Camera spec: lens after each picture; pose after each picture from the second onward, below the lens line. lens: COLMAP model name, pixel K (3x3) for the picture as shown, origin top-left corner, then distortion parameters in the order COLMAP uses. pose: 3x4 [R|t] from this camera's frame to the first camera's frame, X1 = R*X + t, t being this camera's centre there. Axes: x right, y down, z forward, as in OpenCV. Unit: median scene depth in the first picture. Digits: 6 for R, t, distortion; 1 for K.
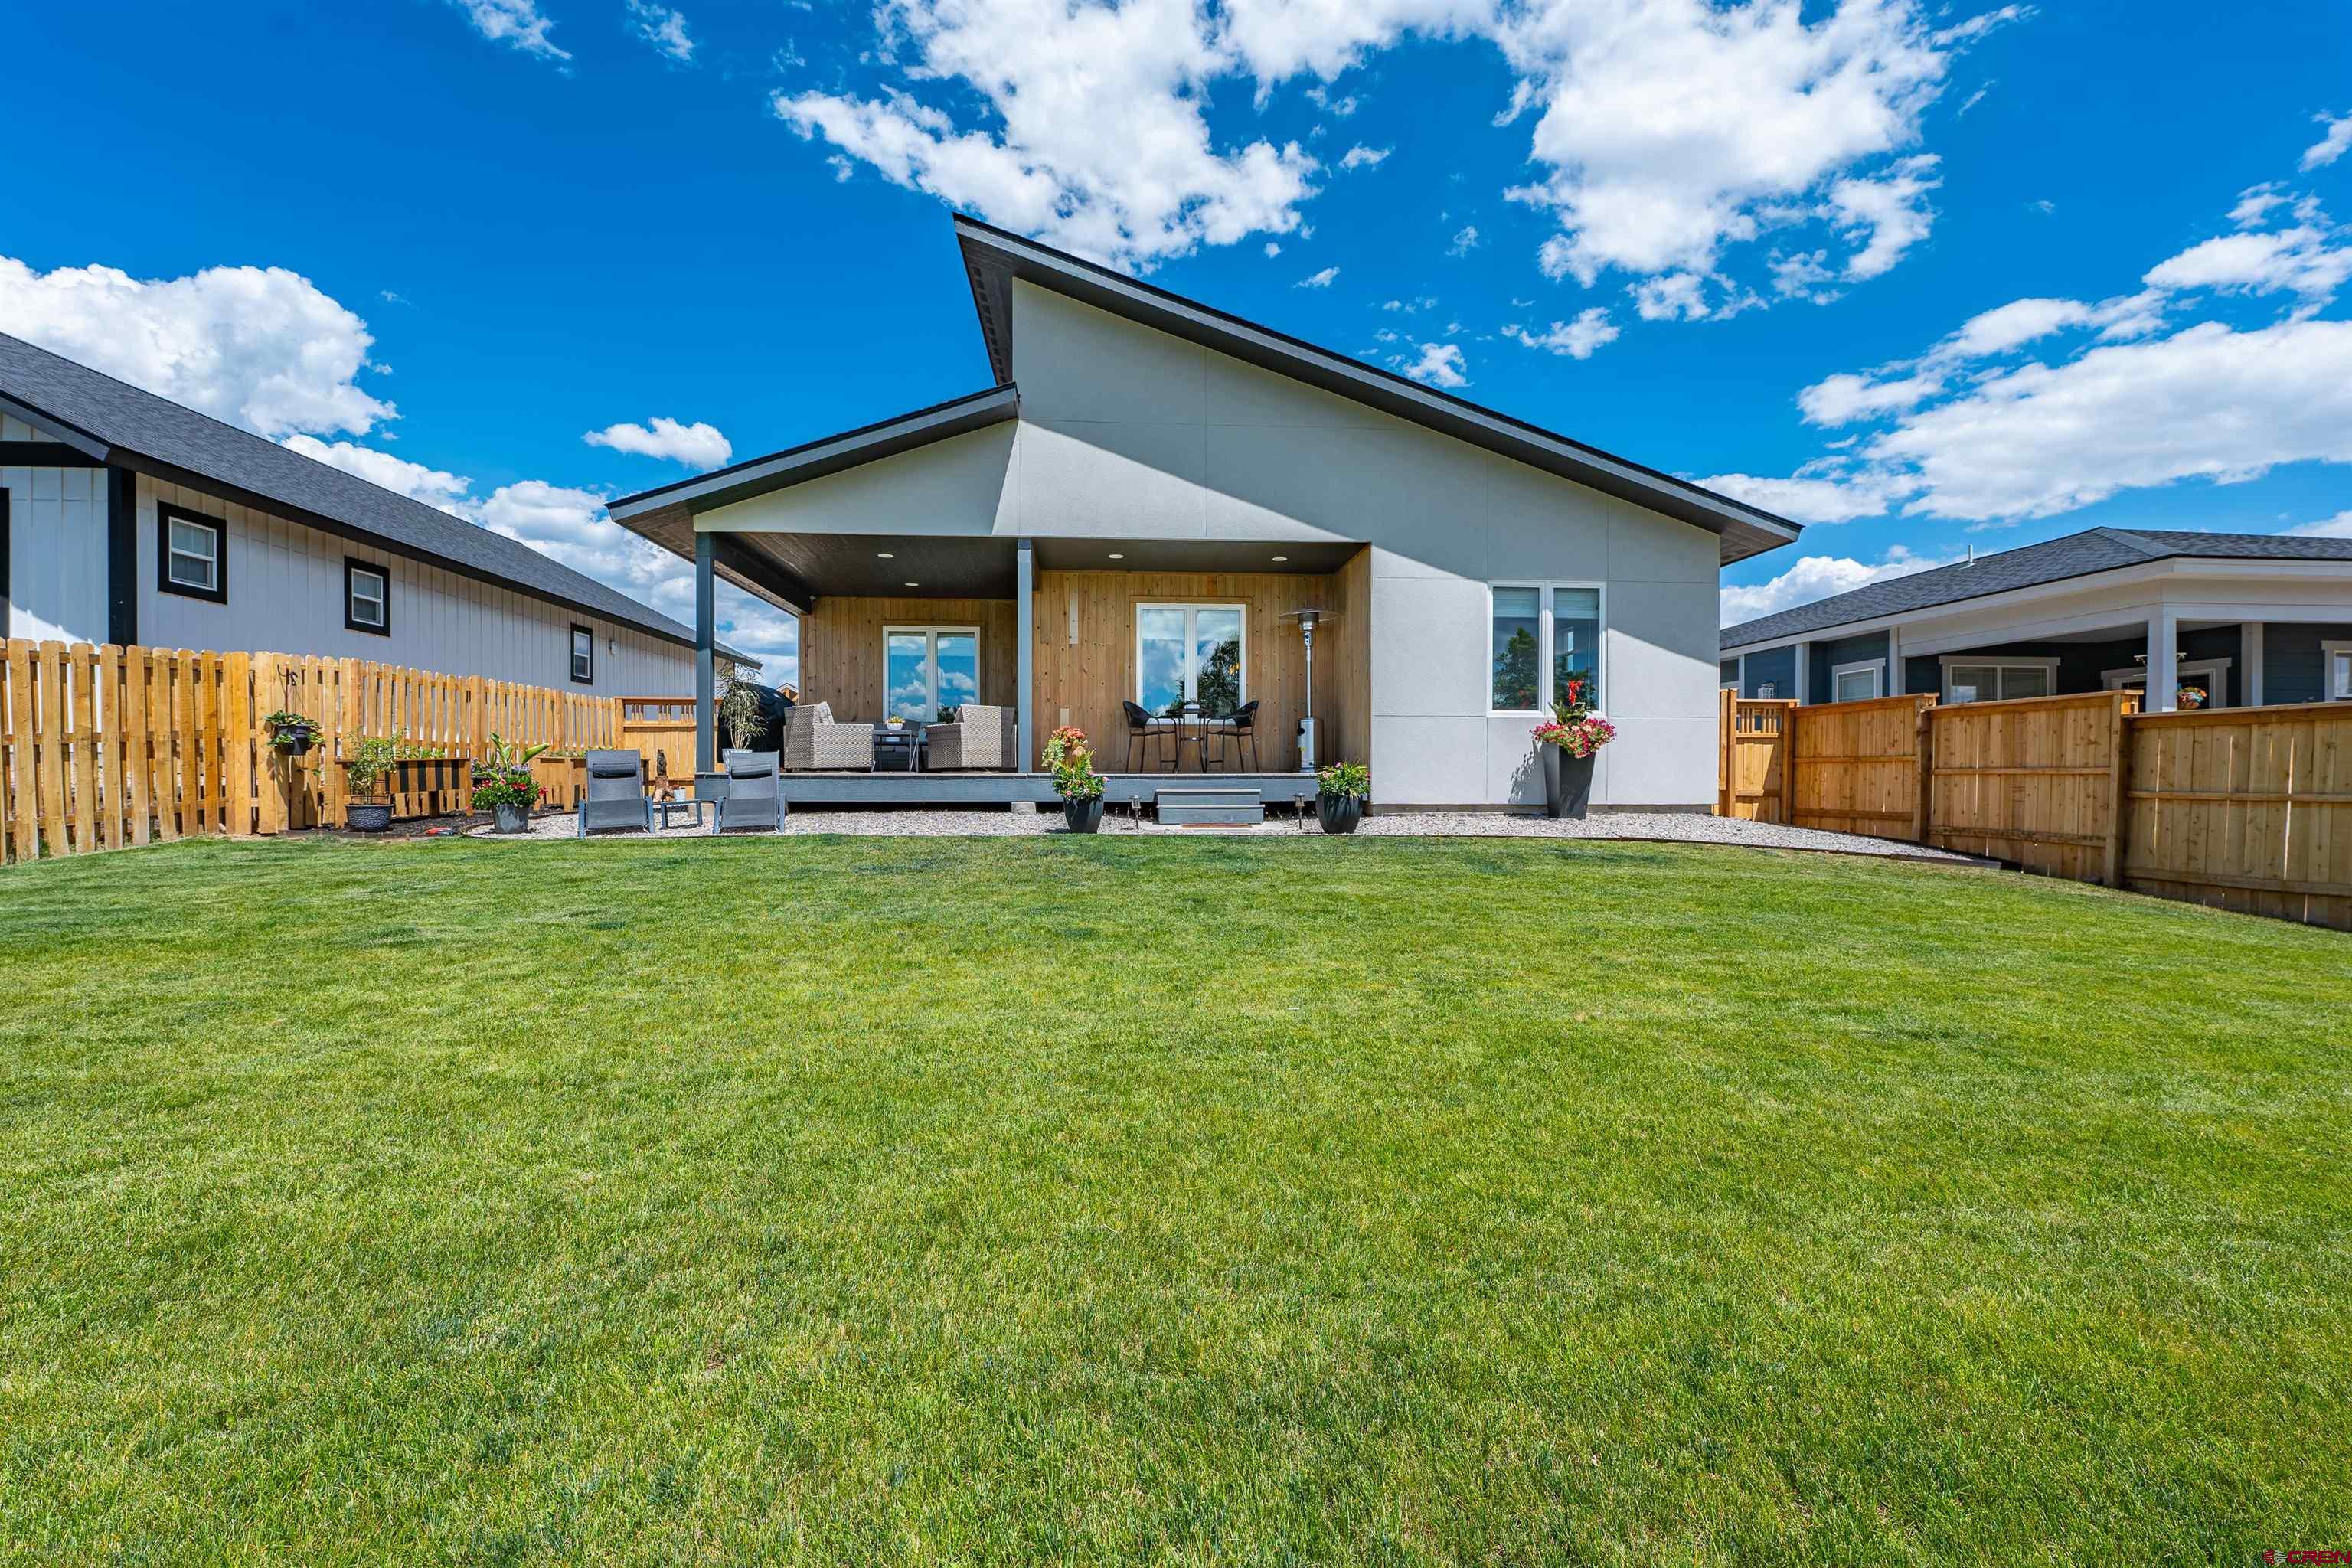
lens RADIAL K [[942.2, 0, 1166.2], [0, 942.2, 775.9], [0, 0, 1]] dist [-0.002113, -0.000011]
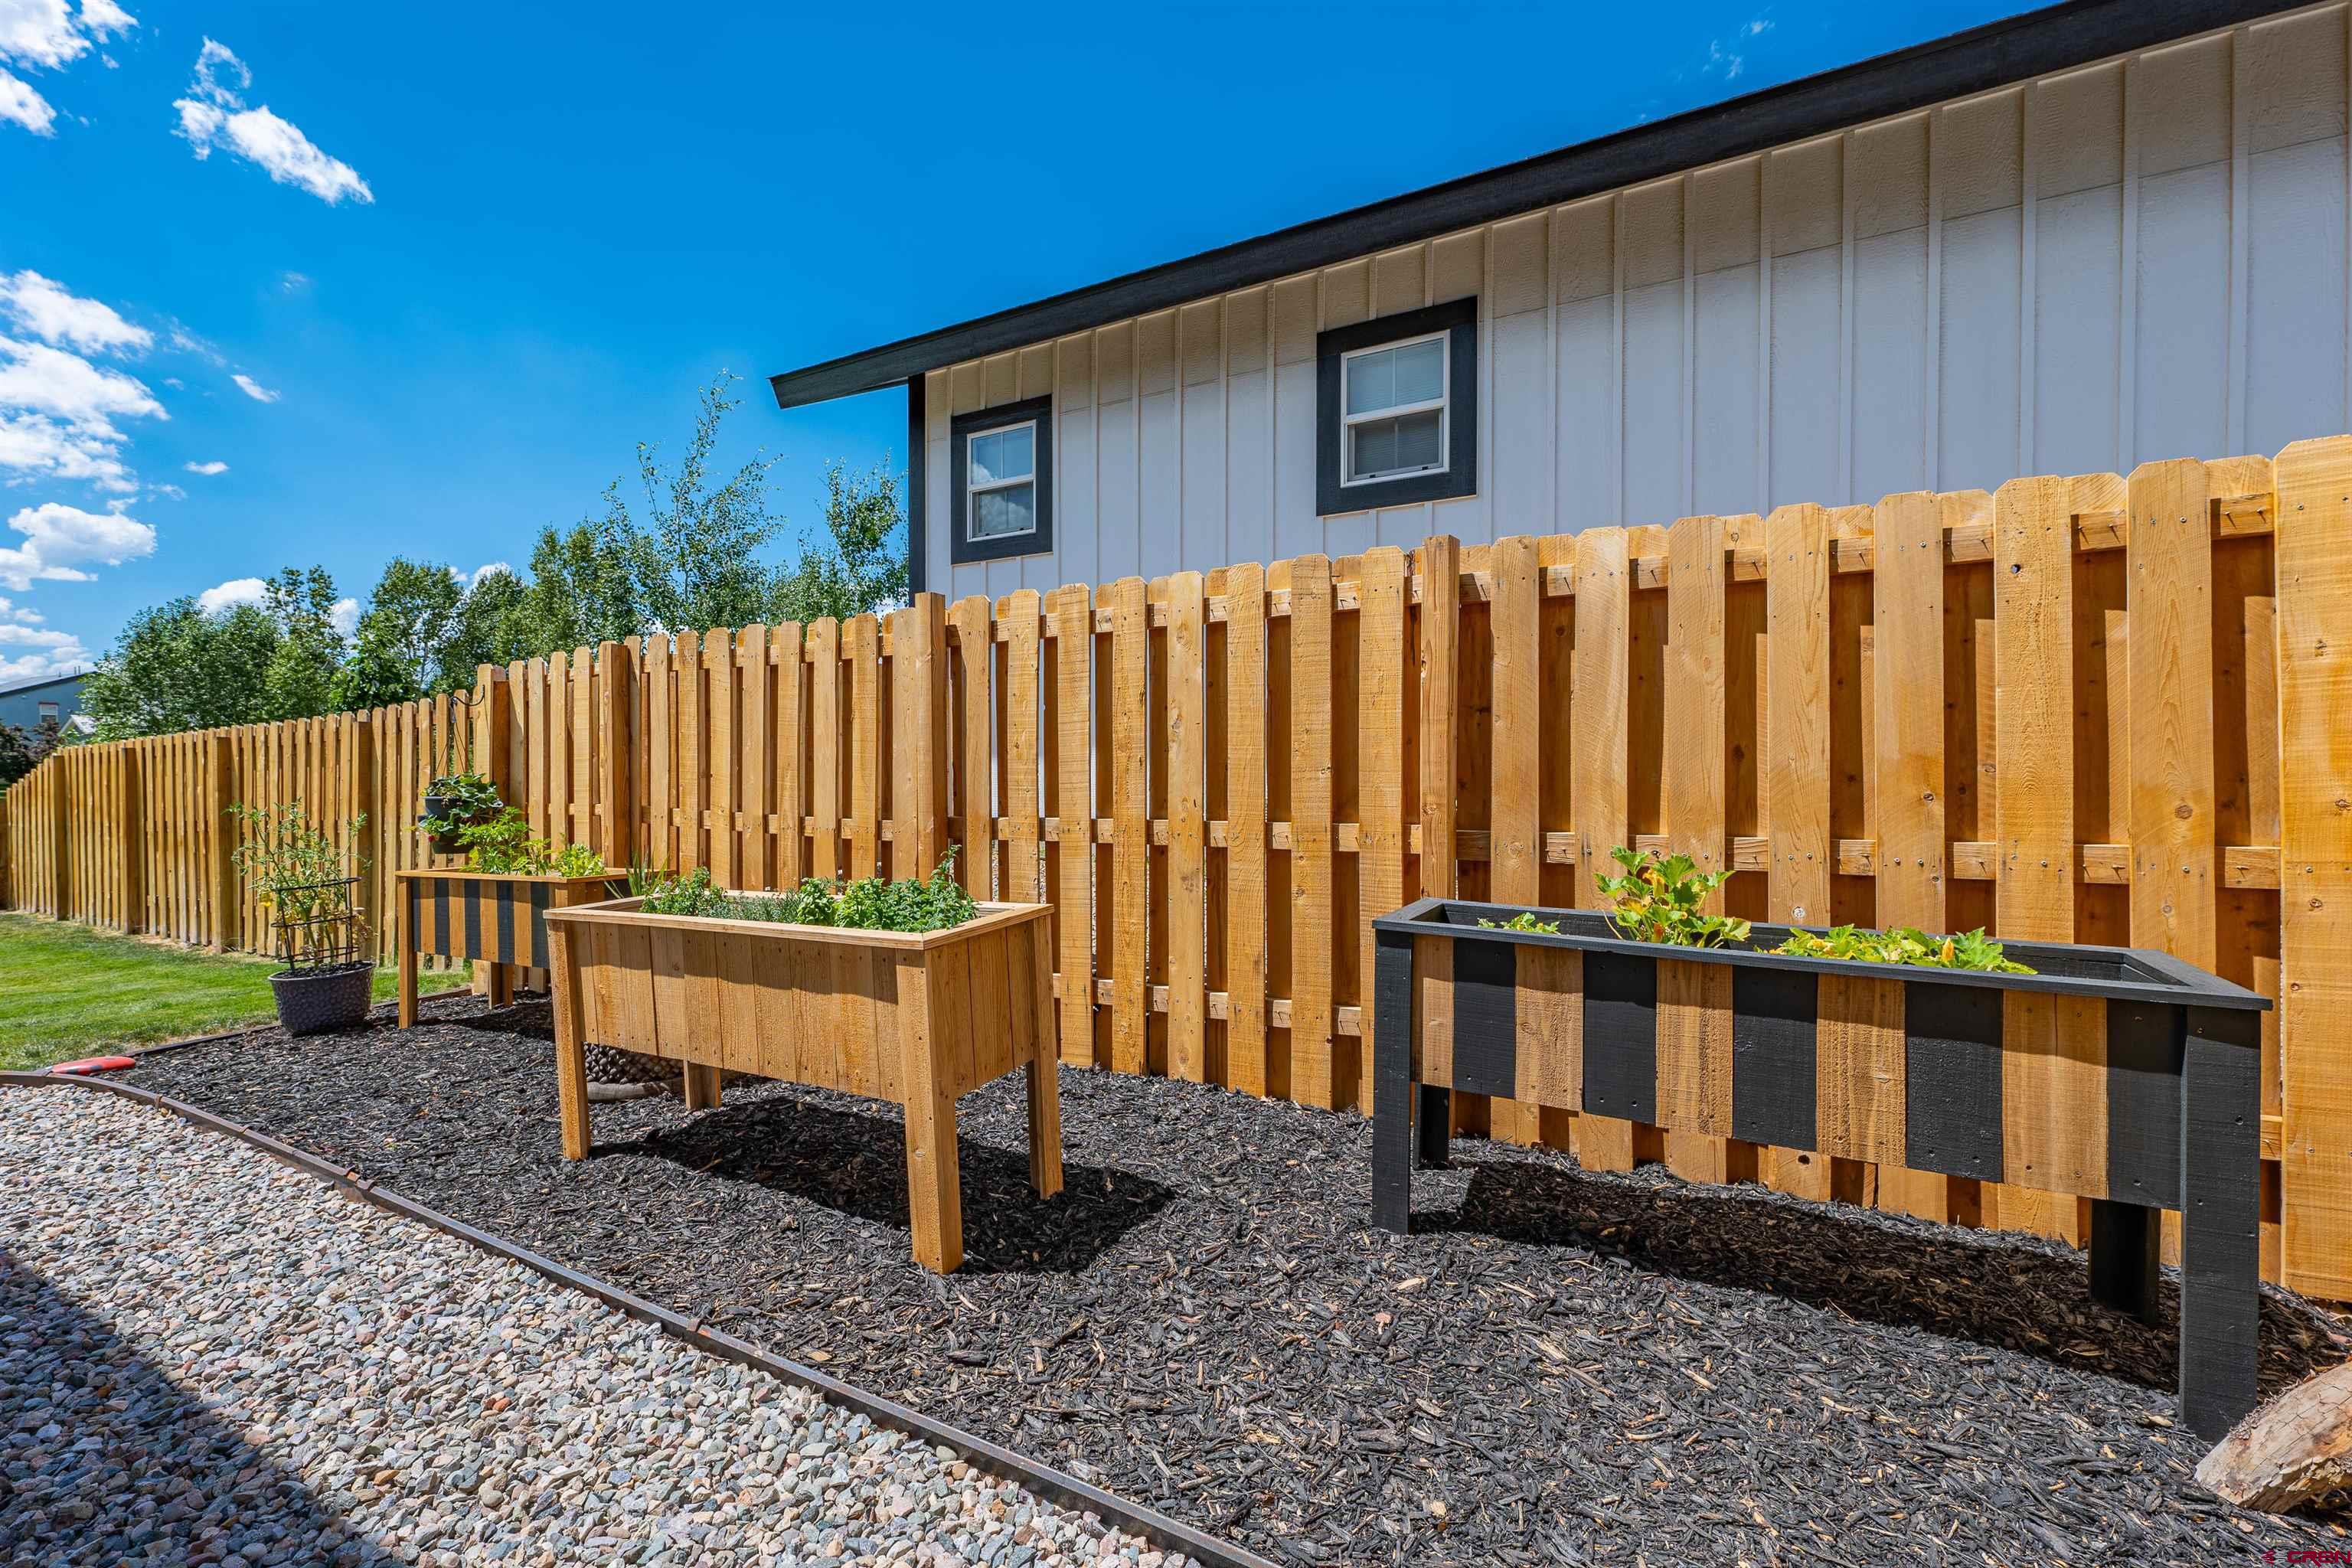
lens RADIAL K [[966.2, 0, 1172.3], [0, 966.2, 780.7], [0, 0, 1]] dist [0.000660, -0.000051]
pose [[-0.556515, 0.004595, -0.830825, -0.574340], [-0.003790, 0.999960, 0.008069, -0.055636], [0.830829, 0.007639, -0.556476, 1.348747]]
